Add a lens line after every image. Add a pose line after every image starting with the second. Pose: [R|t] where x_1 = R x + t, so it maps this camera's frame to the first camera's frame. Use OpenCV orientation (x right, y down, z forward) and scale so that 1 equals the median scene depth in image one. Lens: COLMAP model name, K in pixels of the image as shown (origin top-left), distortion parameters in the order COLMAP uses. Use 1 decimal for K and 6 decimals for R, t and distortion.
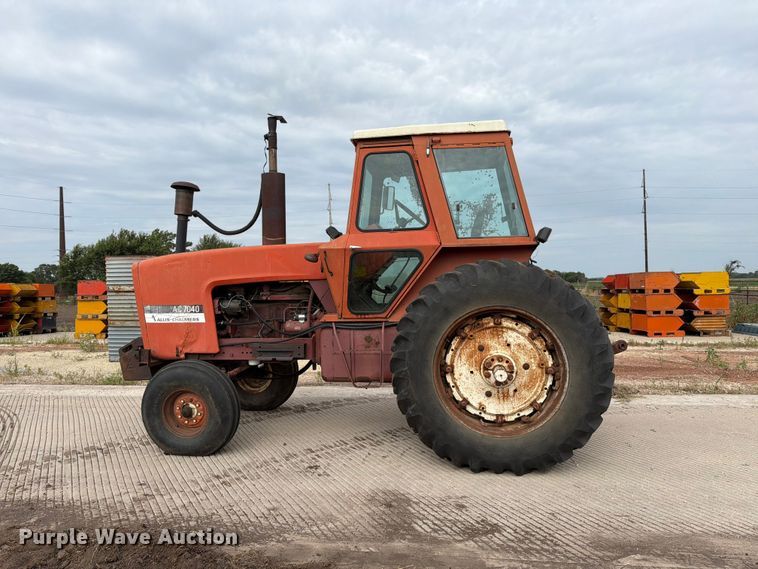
lens RADIAL K [[552.1, 0, 392.0], [0, 552.1, 272.8], [0, 0, 1]] dist [-0.000170, -0.000205]
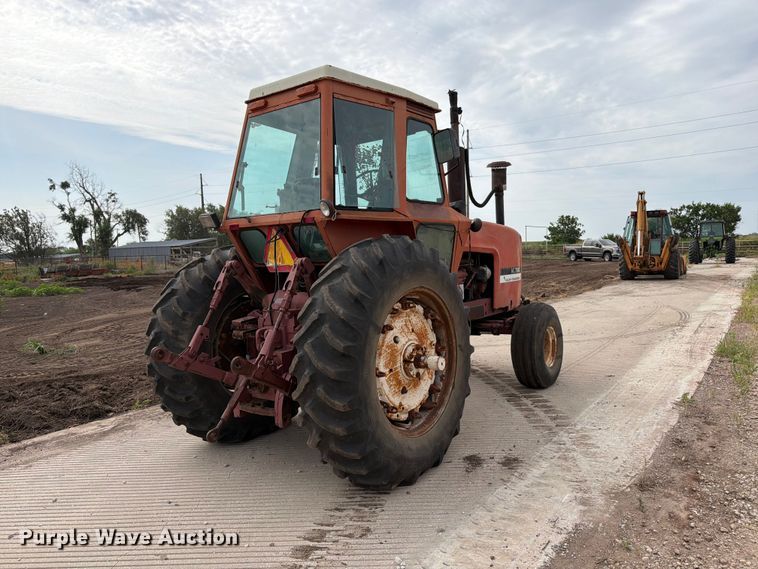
lens RADIAL K [[538.4, 0, 370.4], [0, 538.4, 286.4], [0, 0, 1]] dist [0.007087, -0.006371]
pose [[-0.503596, 0.092664, -0.858956, 0.894262], [0.062024, 0.995544, 0.071036, -0.002486], [0.861710, -0.017503, -0.507099, 1.604694]]
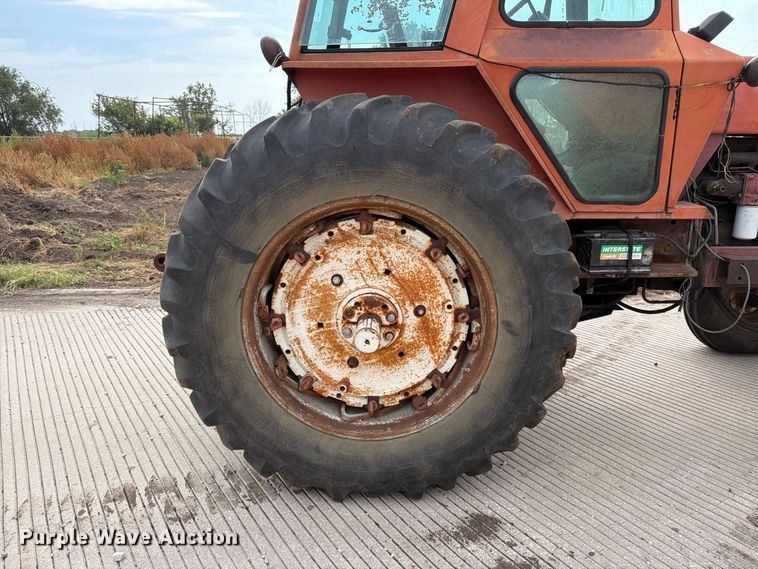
lens RADIAL K [[524.1, 0, 375.8], [0, 524.1, 294.5], [0, 0, 1]] dist [0.086401, -0.109660]
pose [[-0.993680, 0.047283, -0.101807, 0.266575], [0.019114, 0.964983, 0.261616, 0.022123], [0.110612, 0.258016, -0.959788, 1.686252]]
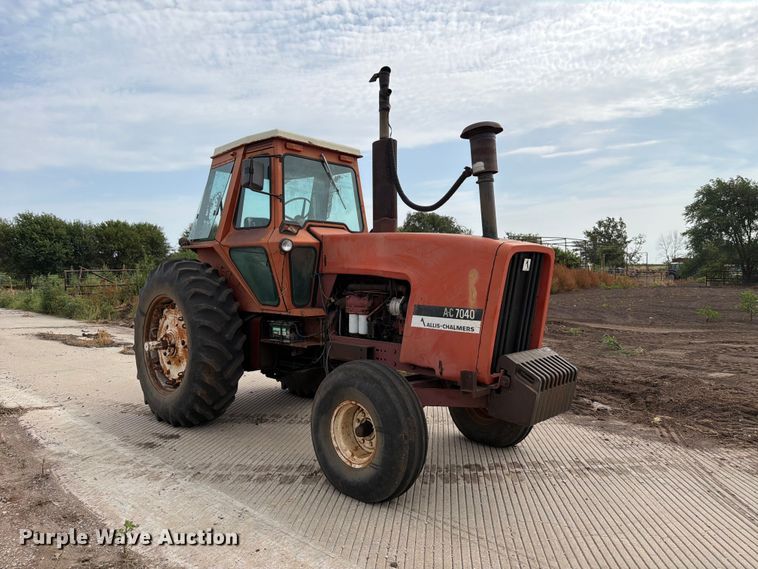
lens RADIAL K [[529.9, 0, 379.0], [0, 529.9, 284.5], [0, 0, 1]] dist [-0.004321, -0.002998]
pose [[-0.812172, 0.000741, 0.583418, -0.766063], [0.001942, 0.999997, 0.001433, 0.033181], [-0.583415, 0.002297, -0.812171, 1.909842]]
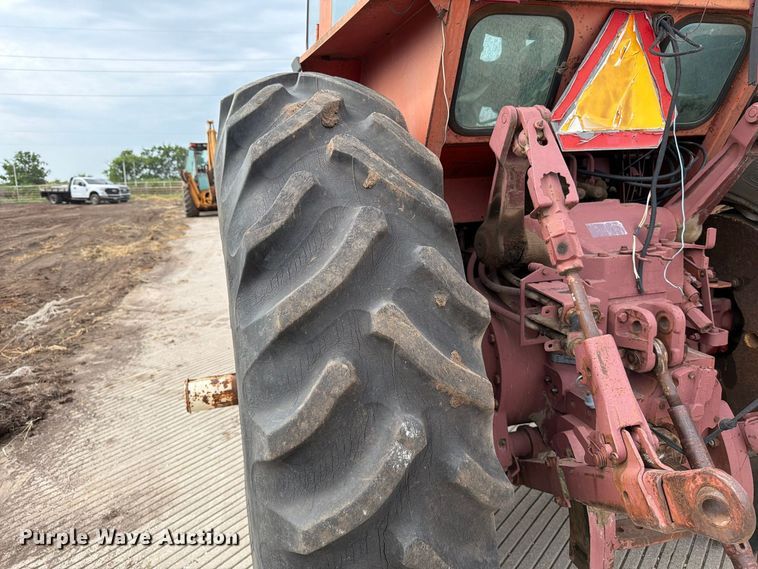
lens RADIAL K [[548.9, 0, 379.0], [0, 548.9, 284.5], [0, 0, 1]] dist [-0.004731, -0.006043]
pose [[0.407531, 0.183830, -0.894497, 0.490430], [0.047430, 0.973945, 0.221767, 0.025296], [0.911959, -0.132803, 0.388194, 0.816985]]
